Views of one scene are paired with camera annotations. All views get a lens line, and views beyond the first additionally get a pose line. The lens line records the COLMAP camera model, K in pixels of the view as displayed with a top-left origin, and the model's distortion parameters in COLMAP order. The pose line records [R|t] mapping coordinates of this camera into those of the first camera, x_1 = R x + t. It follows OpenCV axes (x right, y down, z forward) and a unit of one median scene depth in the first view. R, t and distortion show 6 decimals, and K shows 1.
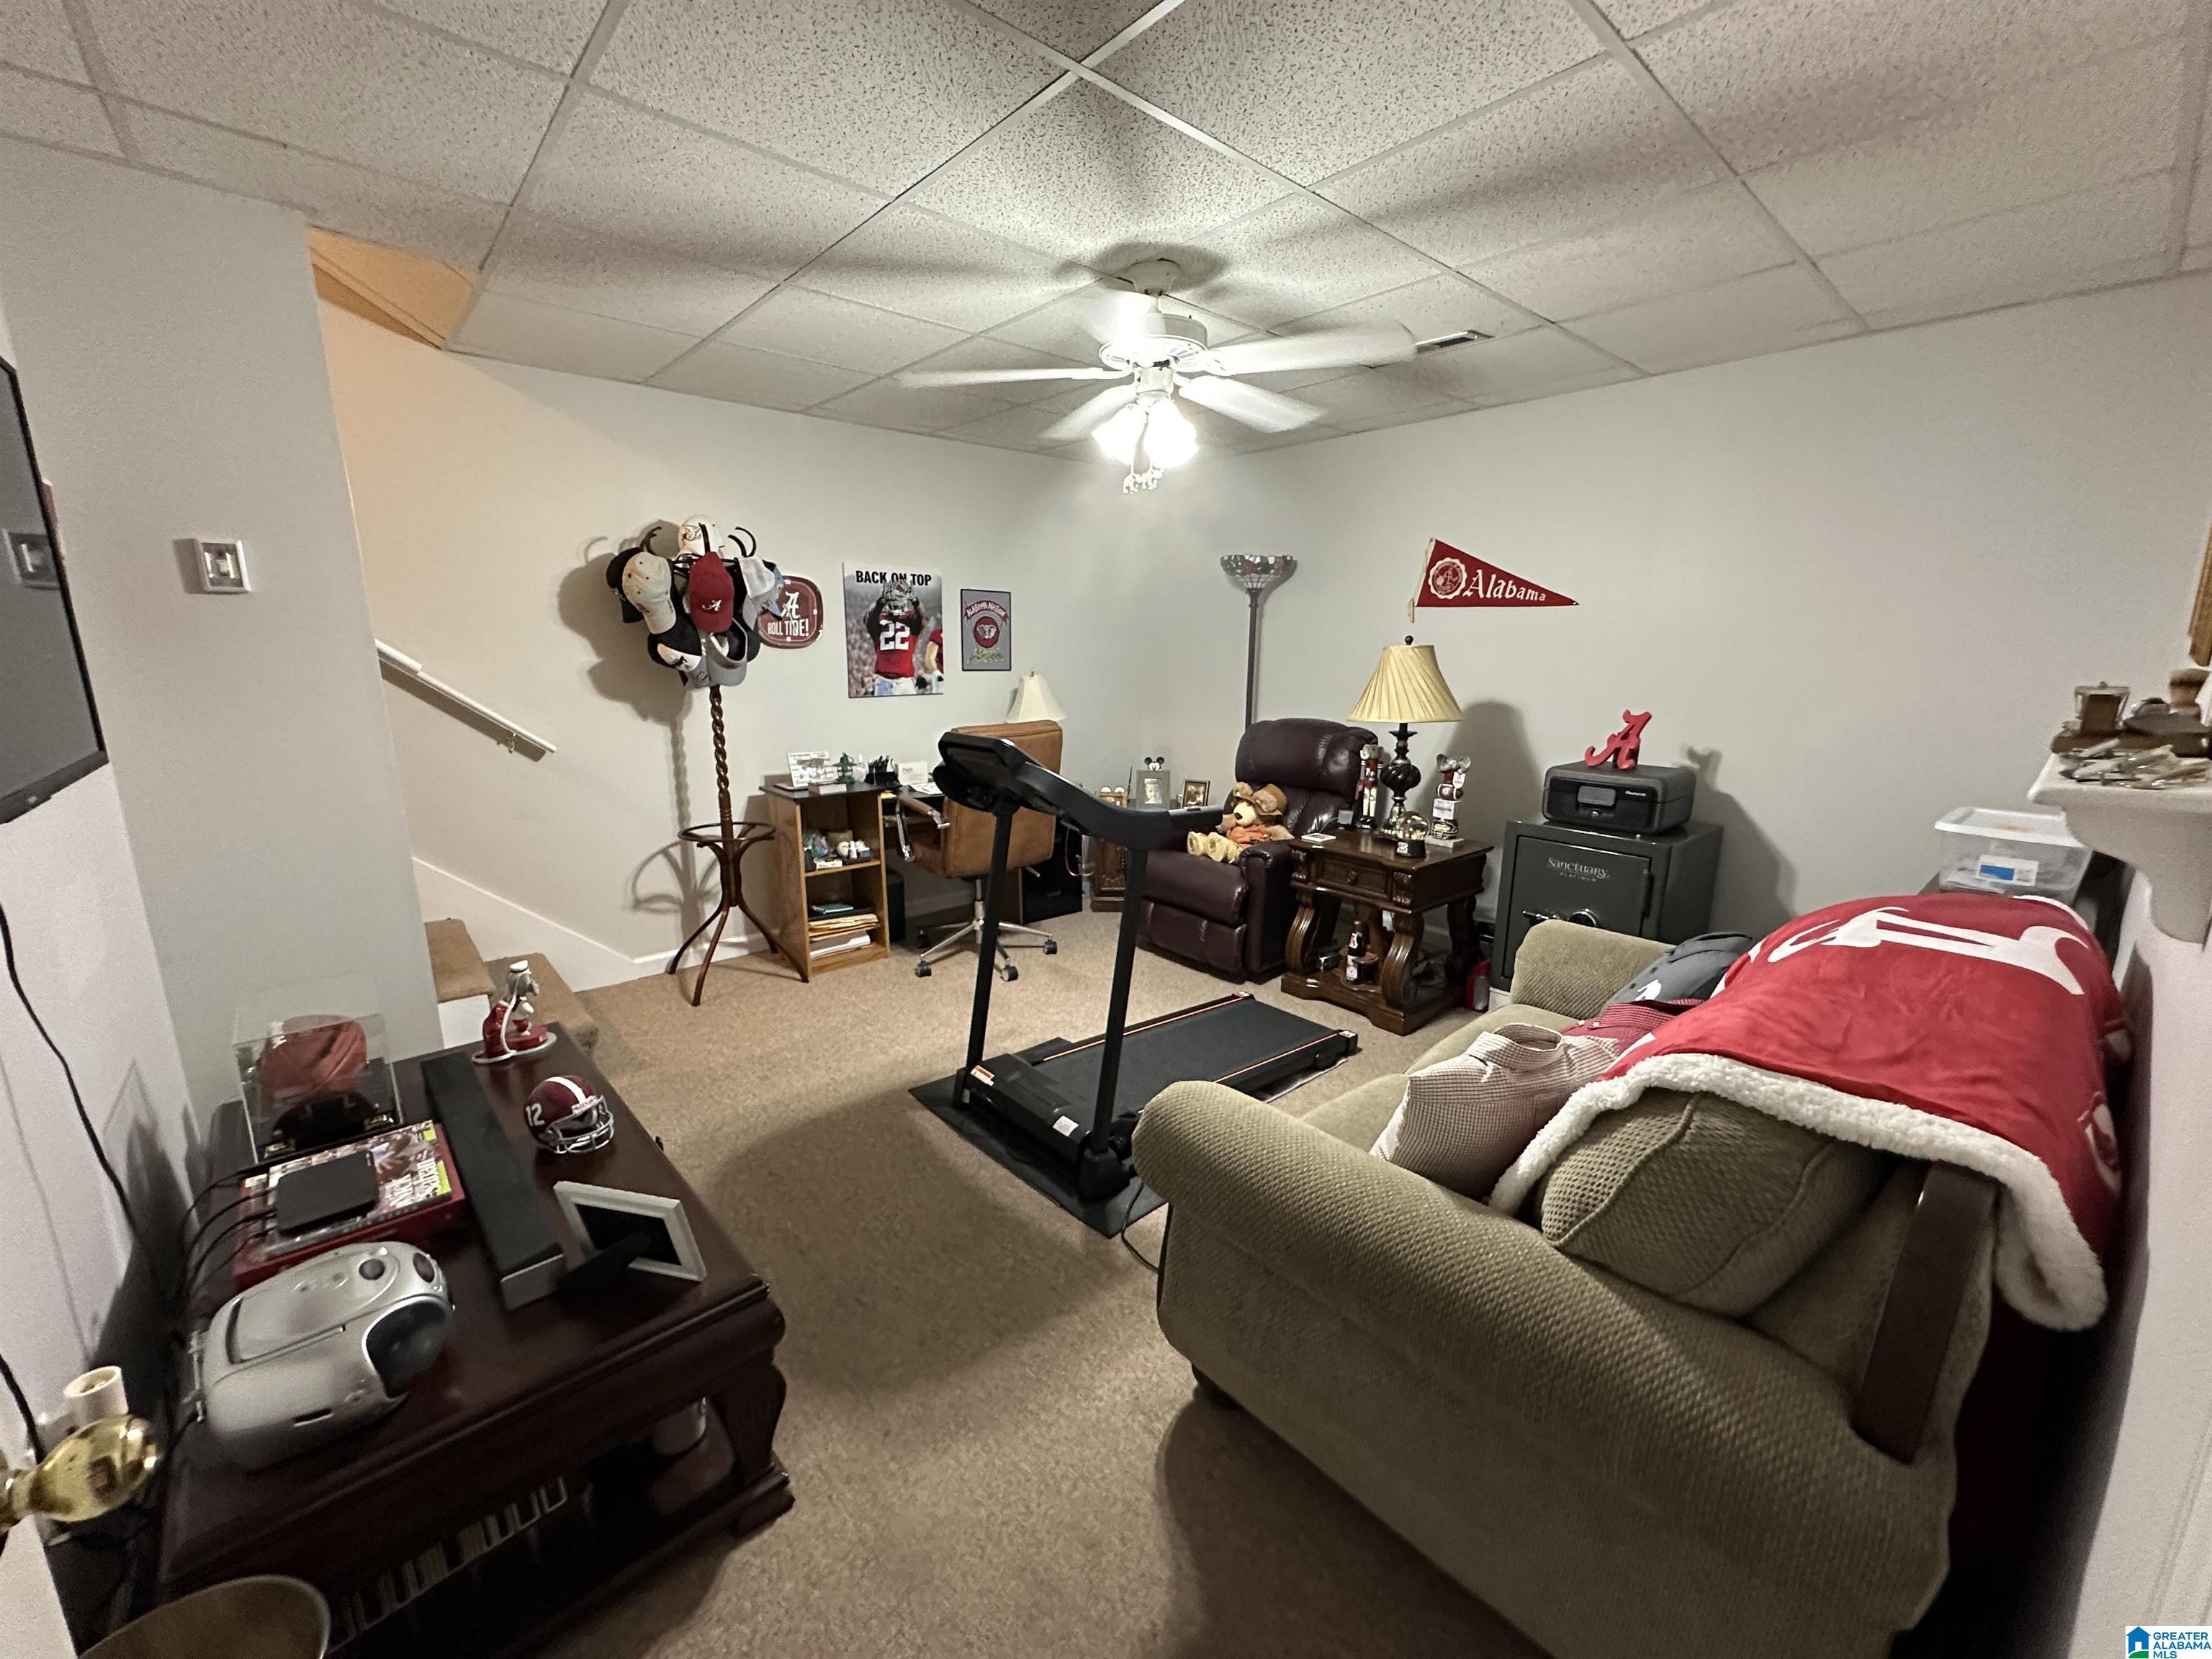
lens RADIAL K [[883.9, 0, 1106.3], [0, 883.9, 833.1], [0, 0, 1]] dist [-0.003744, 0.001283]
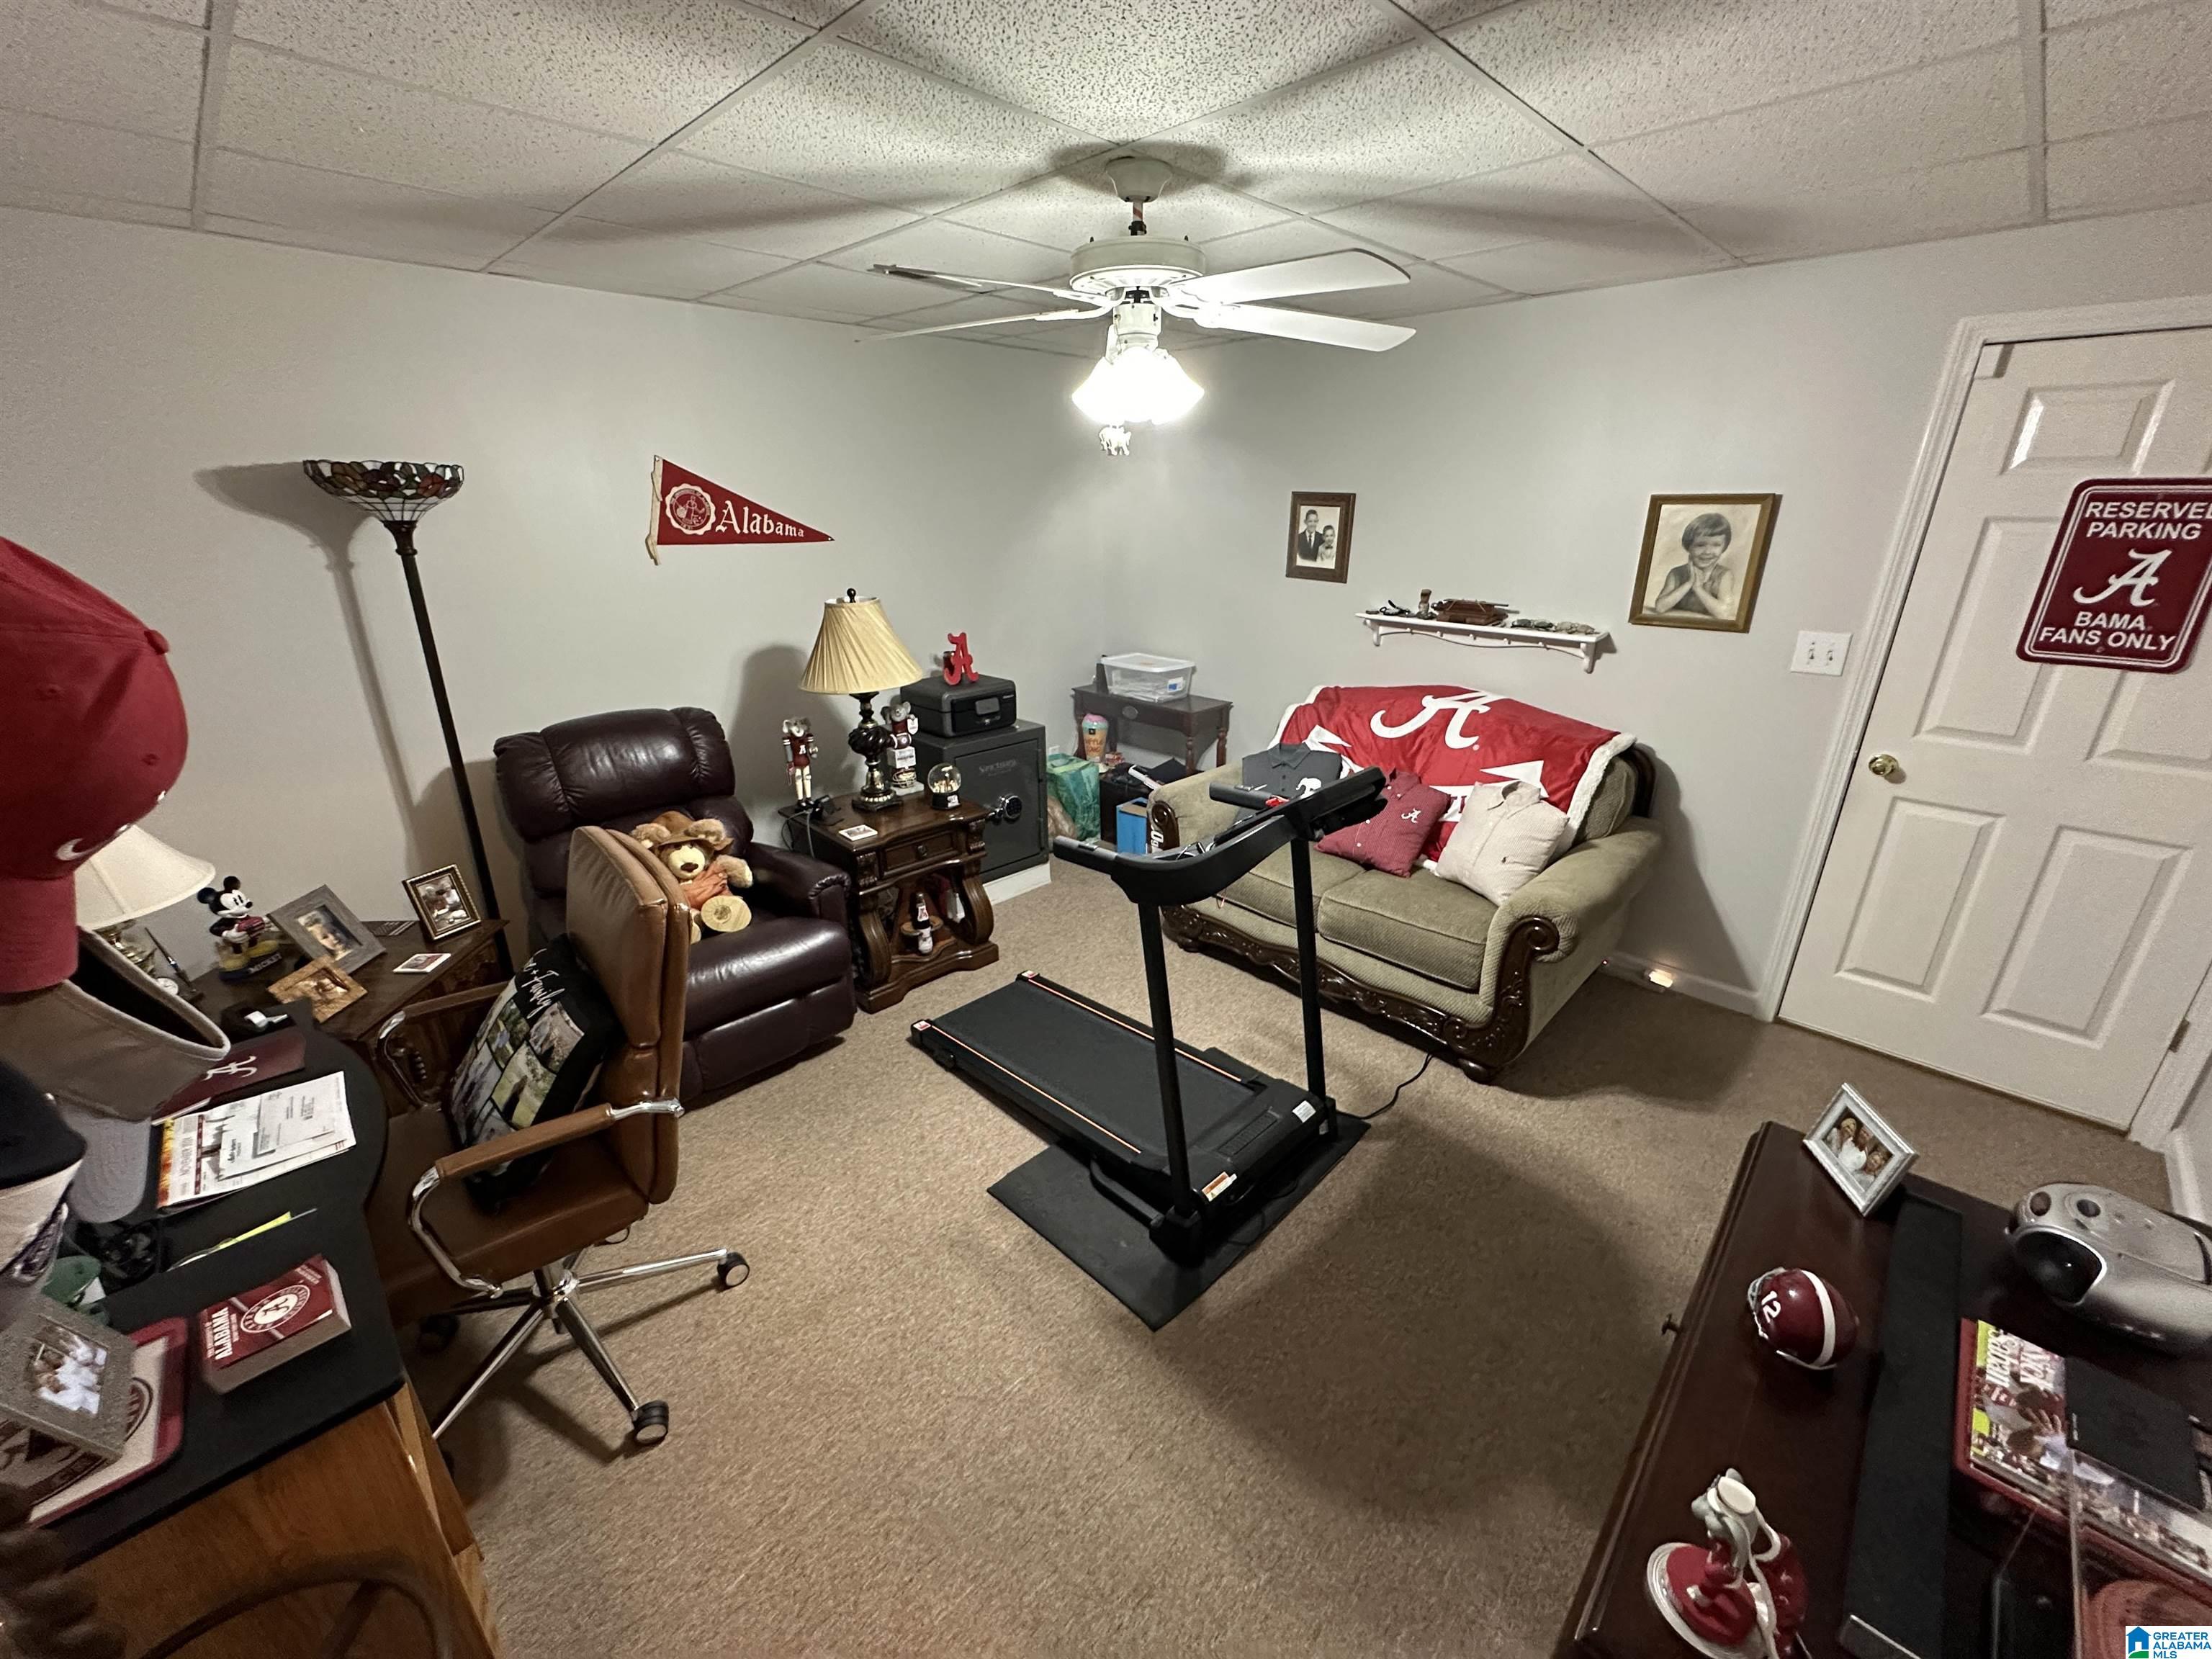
lens RADIAL K [[883.9, 0, 1105.0], [0, 883.9, 826.6], [0, 0, 1]] dist [-0.003744, 0.001283]
pose [[-0.064921, -0.354161, 0.932928, -0.570756], [0.213882, 0.908235, 0.359671, -0.255601], [-0.974700, 0.222886, 0.016785, 0.737895]]
